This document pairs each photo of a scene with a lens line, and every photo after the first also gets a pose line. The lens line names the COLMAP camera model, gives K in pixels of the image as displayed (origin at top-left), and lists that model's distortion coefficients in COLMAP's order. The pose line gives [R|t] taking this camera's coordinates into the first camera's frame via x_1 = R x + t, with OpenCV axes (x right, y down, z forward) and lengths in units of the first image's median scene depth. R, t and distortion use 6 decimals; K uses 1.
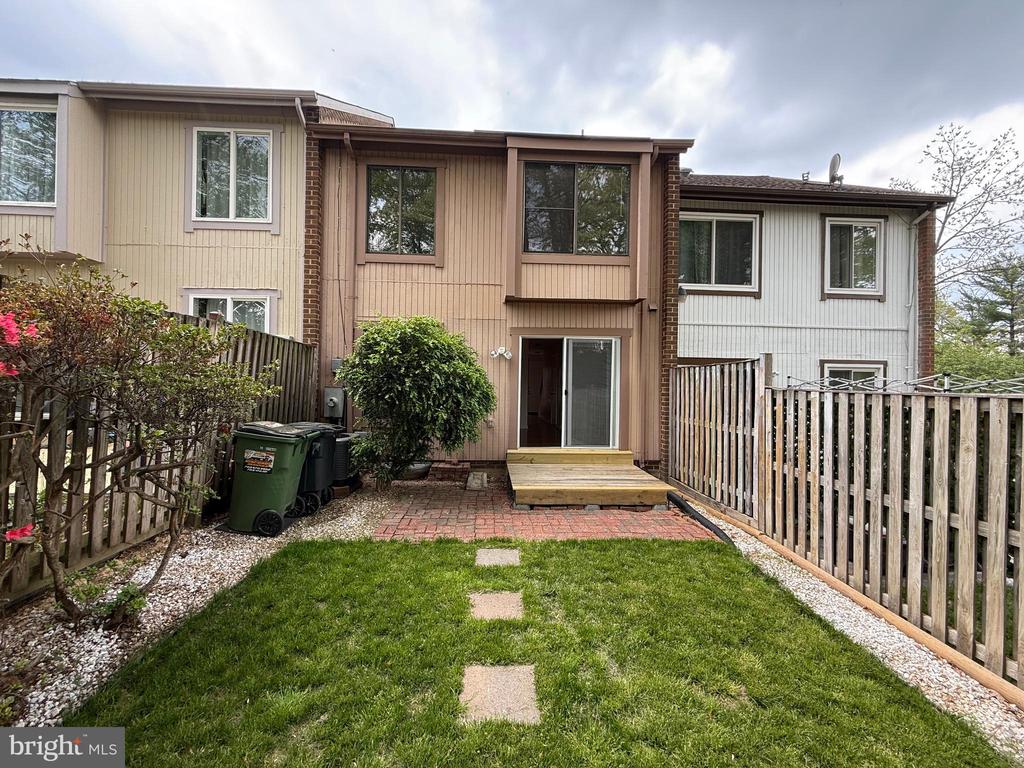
lens RADIAL K [[408.6, 0, 510.4], [0, 408.6, 382.0], [0, 0, 1]] dist [-0.001279, -0.000155]
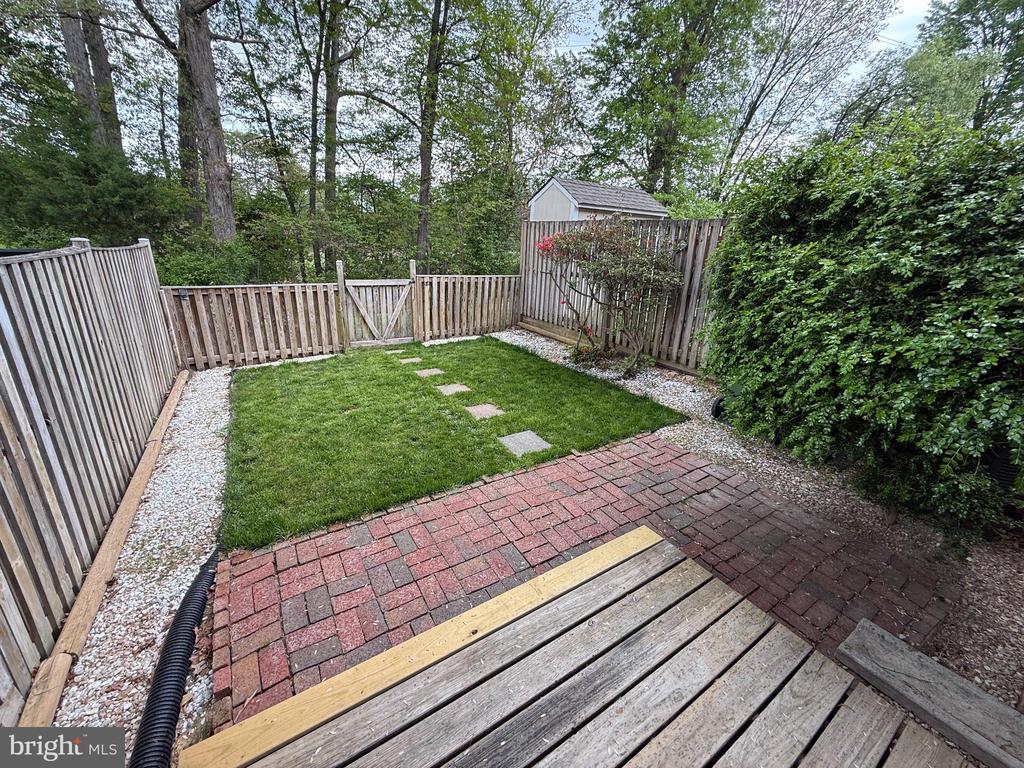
lens RADIAL K [[408.6, 0, 513.6], [0, 408.6, 383.1], [0, 0, 1]] dist [-0.001279, -0.000155]
pose [[-0.870131, 0.110362, -0.480304, 0.479582], [-0.047190, 0.951466, 0.304114, -0.028747], [0.490556, 0.287285, -0.822692, 1.825930]]
